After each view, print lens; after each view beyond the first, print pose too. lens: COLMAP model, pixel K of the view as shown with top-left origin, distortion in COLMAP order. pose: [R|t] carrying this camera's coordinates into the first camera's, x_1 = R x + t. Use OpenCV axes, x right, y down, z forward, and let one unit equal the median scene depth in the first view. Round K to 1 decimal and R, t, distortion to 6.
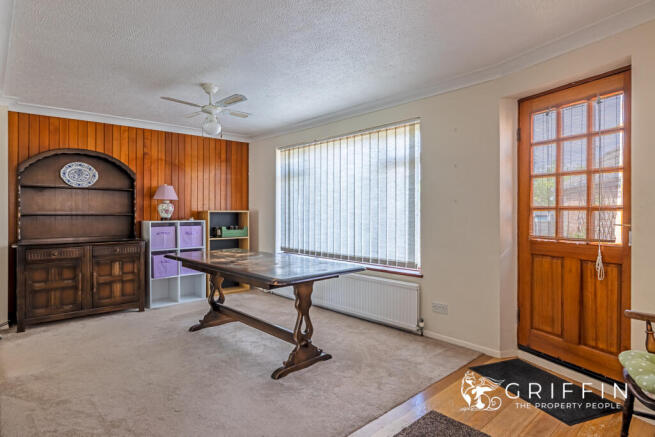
lens RADIAL K [[379.8, 0, 330.0], [0, 379.8, 211.7], [0, 0, 1]] dist [0.001208, 0.000052]
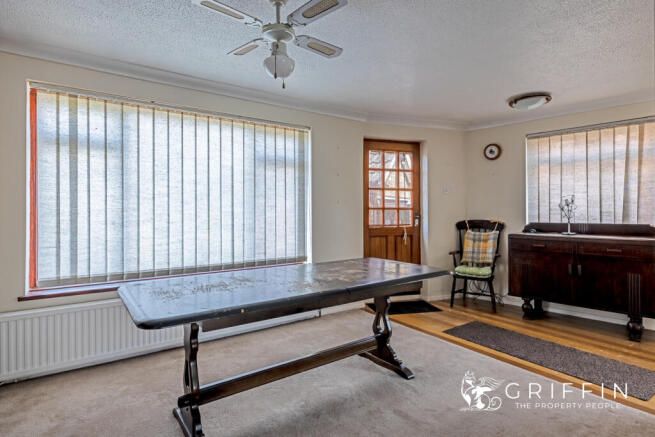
lens RADIAL K [[348.3, 0, 327.4], [0, 348.3, 211.4], [0, 0, 1]] dist [-0.000803, -0.000201]
pose [[0.120444, -0.001160, 0.992719, -0.777914], [0.001786, 0.999998, 0.000952, 0.002326], [-0.992719, 0.001659, 0.120446, 0.804554]]
